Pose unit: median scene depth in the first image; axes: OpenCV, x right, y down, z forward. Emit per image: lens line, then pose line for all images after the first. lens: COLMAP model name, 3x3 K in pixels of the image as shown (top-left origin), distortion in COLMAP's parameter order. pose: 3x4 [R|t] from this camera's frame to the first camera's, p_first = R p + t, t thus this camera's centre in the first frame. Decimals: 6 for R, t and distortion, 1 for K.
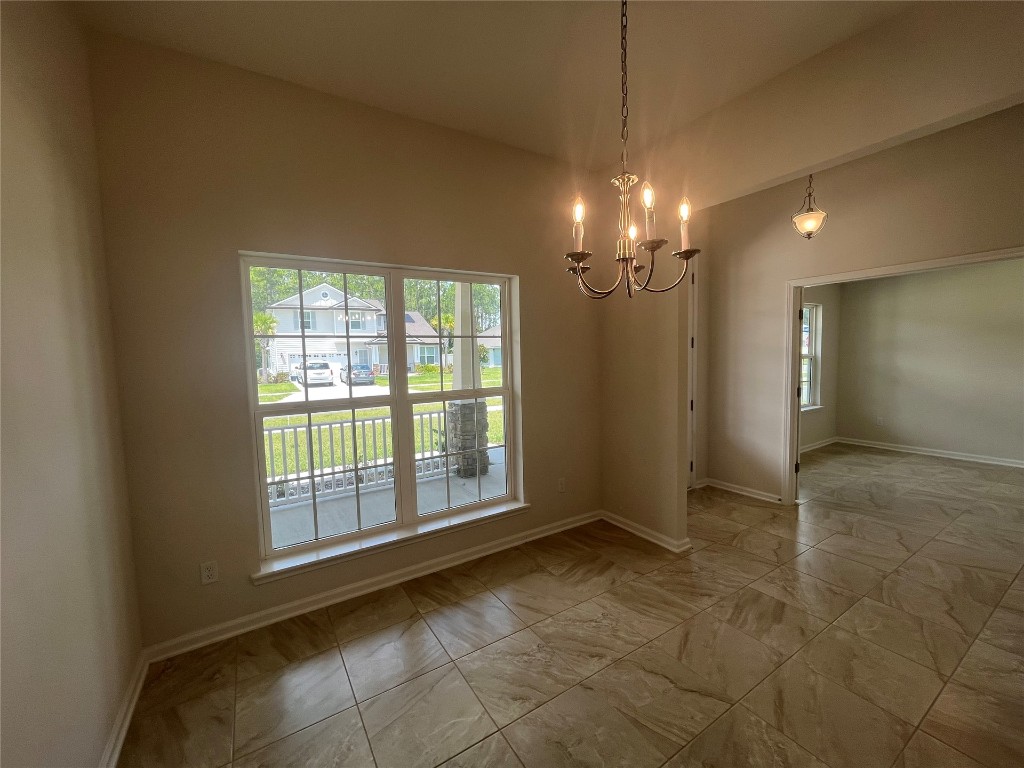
lens RADIAL K [[414.2, 0, 512.3], [0, 414.2, 386.8], [0, 0, 1]] dist [-0.002483, -0.000681]
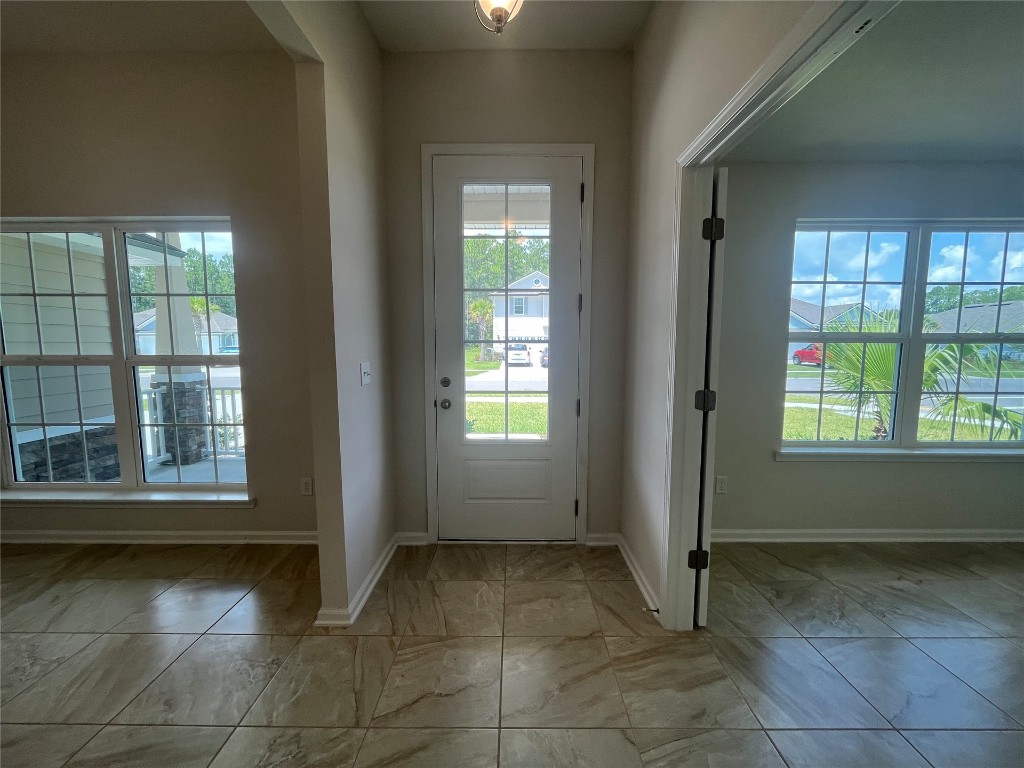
lens RADIAL K [[414.2, 0, 512.1], [0, 414.2, 383.0], [0, 0, 1]] dist [-0.002483, -0.000681]
pose [[0.843272, 0.076459, -0.532021, 0.902148], [-0.063660, 0.997071, 0.042389, -0.014096], [0.533704, -0.001877, 0.845670, 0.587294]]
